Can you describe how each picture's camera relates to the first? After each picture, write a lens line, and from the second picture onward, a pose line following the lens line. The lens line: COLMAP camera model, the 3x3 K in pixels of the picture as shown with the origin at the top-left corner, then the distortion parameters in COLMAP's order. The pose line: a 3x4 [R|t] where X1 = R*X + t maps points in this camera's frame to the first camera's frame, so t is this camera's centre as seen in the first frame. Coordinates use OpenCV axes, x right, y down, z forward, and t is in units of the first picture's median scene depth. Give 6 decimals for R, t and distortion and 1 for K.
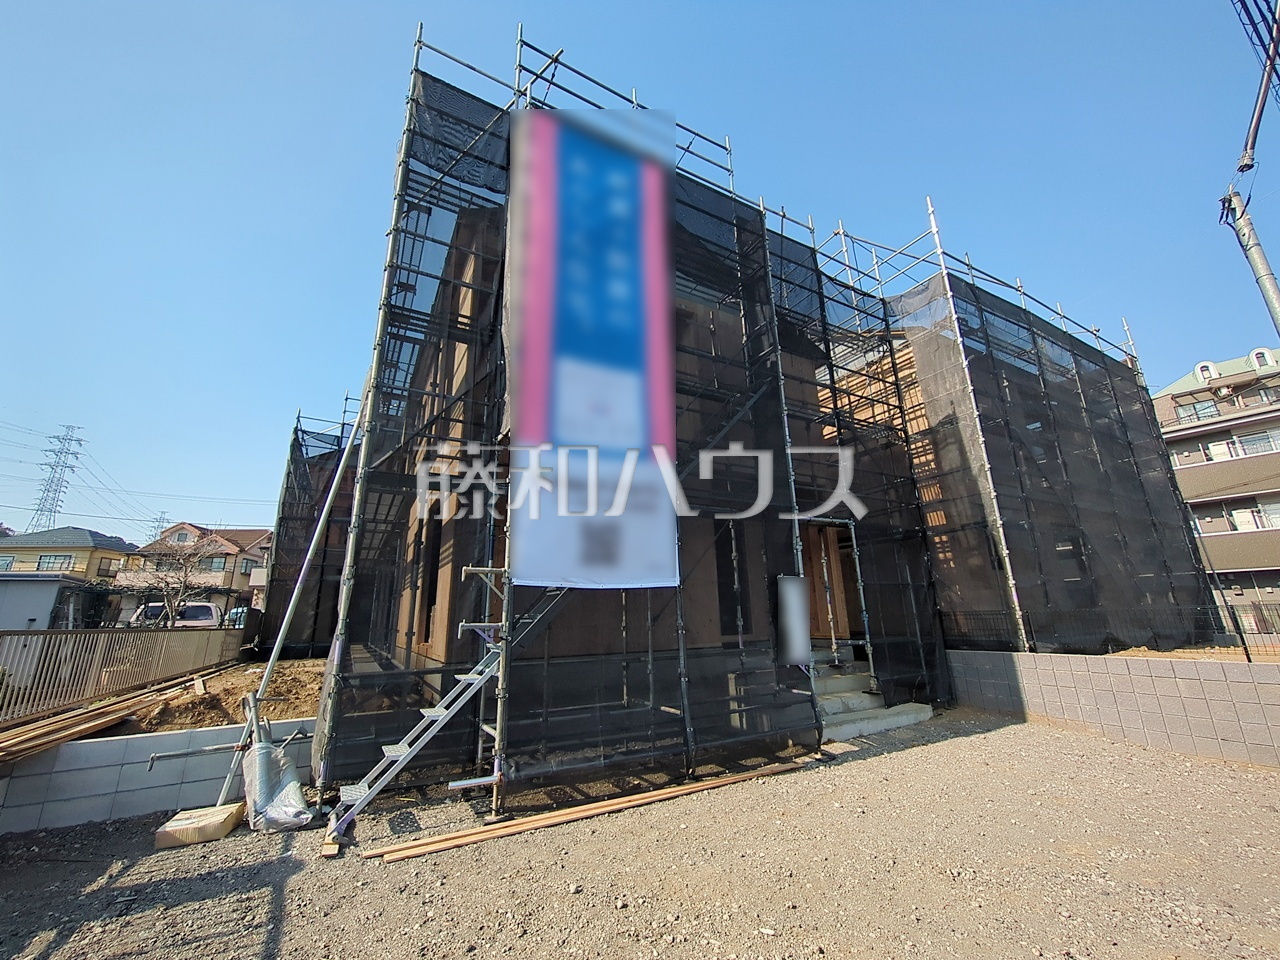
lens RADIAL K [[504.3, 0, 641.8], [0, 504.3, 476.3], [0, 0, 1]] dist [0.001607, 0.000376]
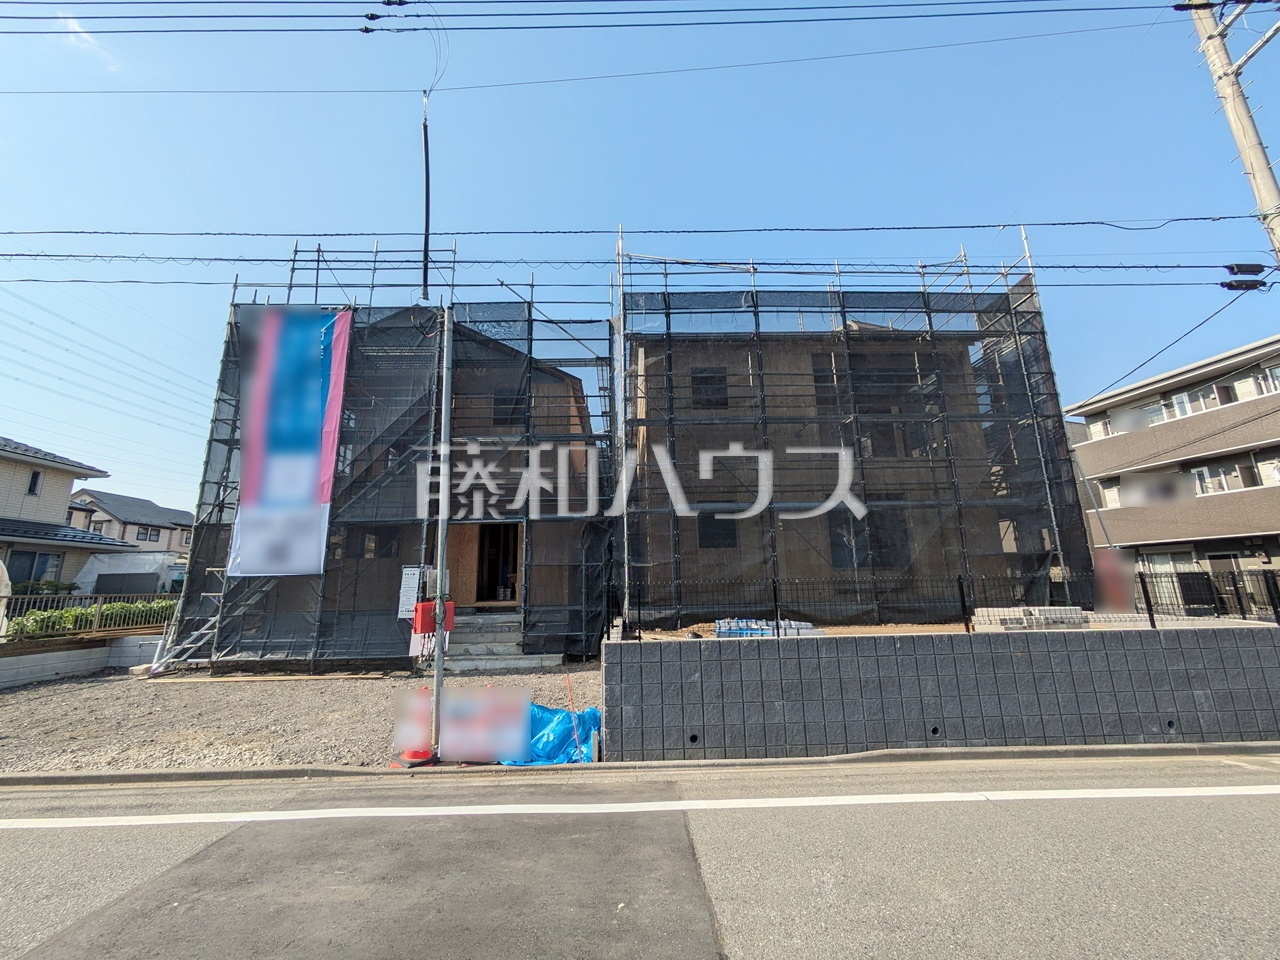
lens RADIAL K [[508.2, 0, 641.1], [0, 508.2, 475.7], [0, 0, 1]] dist [-0.003936, 0.003718]
pose [[0.886743, -0.093468, -0.452715, 1.439434], [0.124466, 0.991453, 0.039100, -0.044513], [0.445191, -0.091019, 0.890798, -0.057640]]
